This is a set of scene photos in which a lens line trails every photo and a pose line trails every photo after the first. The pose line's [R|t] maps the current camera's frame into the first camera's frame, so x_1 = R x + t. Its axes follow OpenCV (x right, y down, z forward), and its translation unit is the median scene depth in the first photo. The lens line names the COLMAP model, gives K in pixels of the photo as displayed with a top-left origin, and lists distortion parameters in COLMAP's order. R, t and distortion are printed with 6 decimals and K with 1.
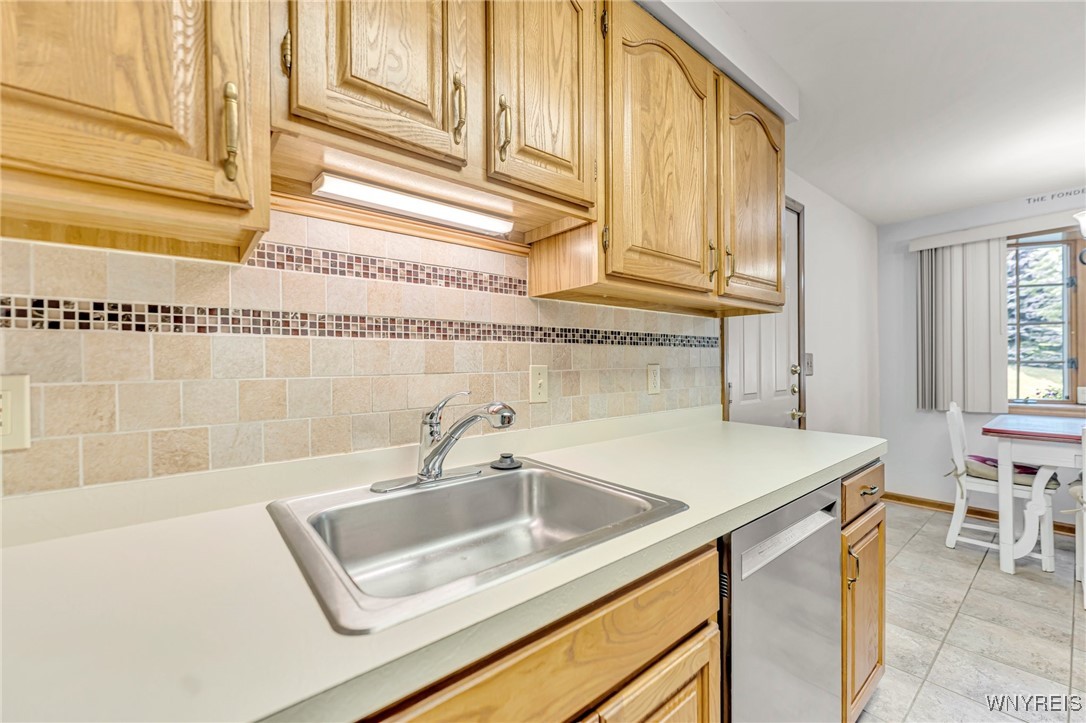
lens RADIAL K [[434.2, 0, 539.6], [0, 434.2, 363.8], [0, 0, 1]] dist [0.000714, 0.000065]
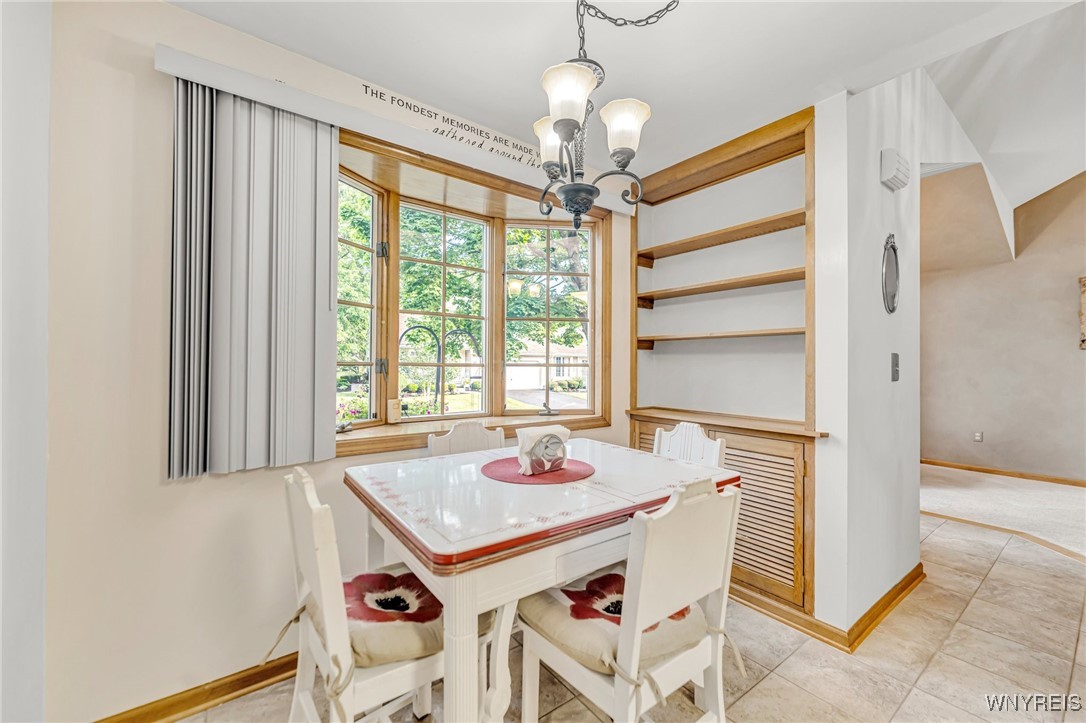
lens RADIAL K [[434.2, 0, 539.8], [0, 434.2, 364.2], [0, 0, 1]] dist [0.000714, 0.000065]
pose [[0.041403, 0.015346, 0.999025, 0.532125], [0.002778, 0.999876, -0.015474, 0.007858], [-0.999139, 0.003416, 0.041355, 0.706198]]
